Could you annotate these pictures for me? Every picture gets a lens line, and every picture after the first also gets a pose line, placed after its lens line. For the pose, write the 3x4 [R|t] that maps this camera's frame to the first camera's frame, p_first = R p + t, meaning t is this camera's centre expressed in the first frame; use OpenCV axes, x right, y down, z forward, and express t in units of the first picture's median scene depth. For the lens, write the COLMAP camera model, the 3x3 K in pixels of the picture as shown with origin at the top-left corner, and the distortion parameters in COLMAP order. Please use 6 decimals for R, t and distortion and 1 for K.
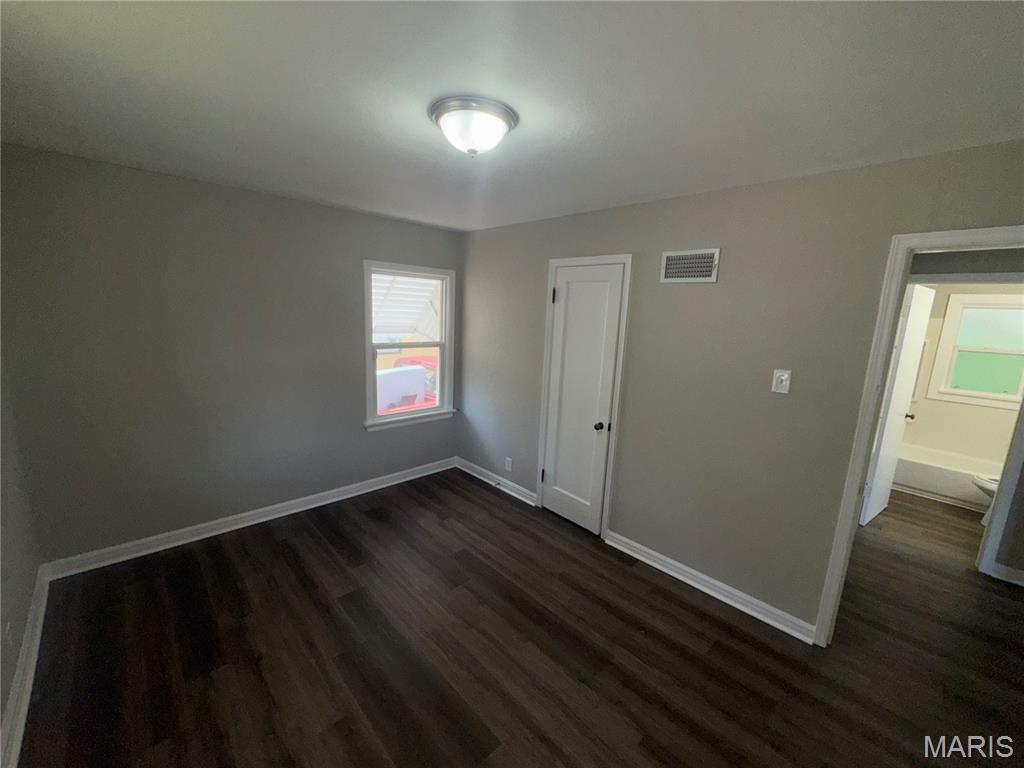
lens RADIAL K [[417.8, 0, 512.0], [0, 417.8, 384.0], [0, 0, 1]] dist [0.001009, 0.000014]
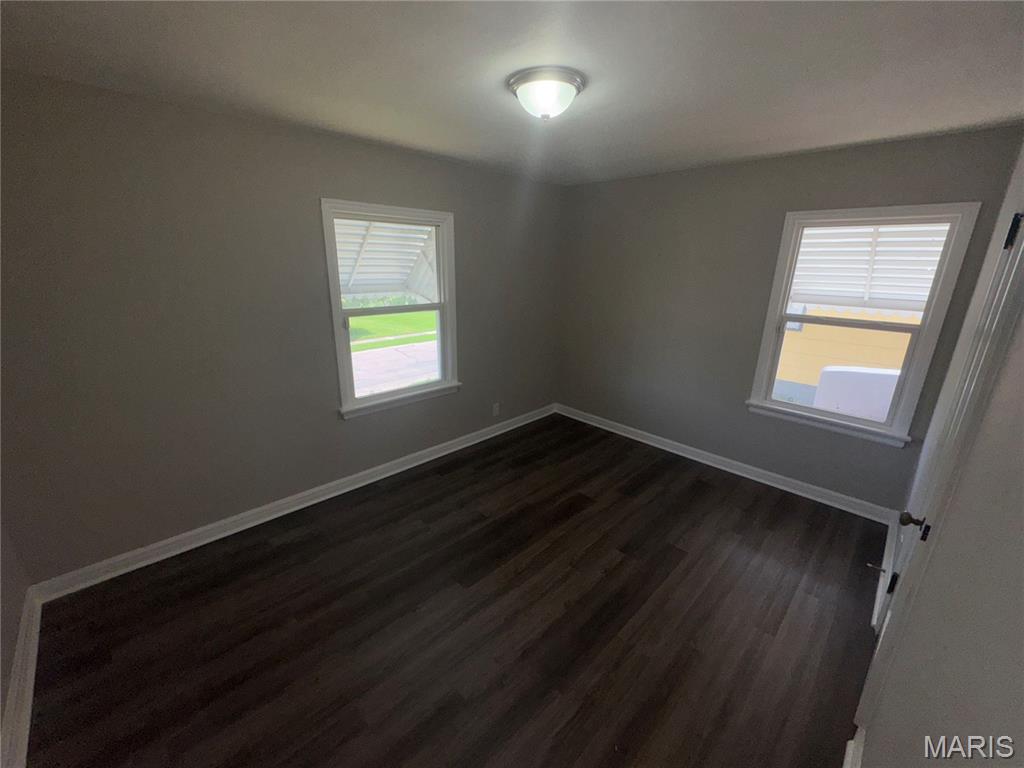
lens RADIAL K [[402.3, 0, 489.3], [0, 402.3, 376.3], [0, 0, 1]] dist [0.001091, 0.000195]
pose [[0.002541, 0.238794, -0.971067, 0.484912], [-0.197370, 0.952088, 0.233610, -0.048635], [0.980326, 0.191066, 0.049550, 0.401265]]
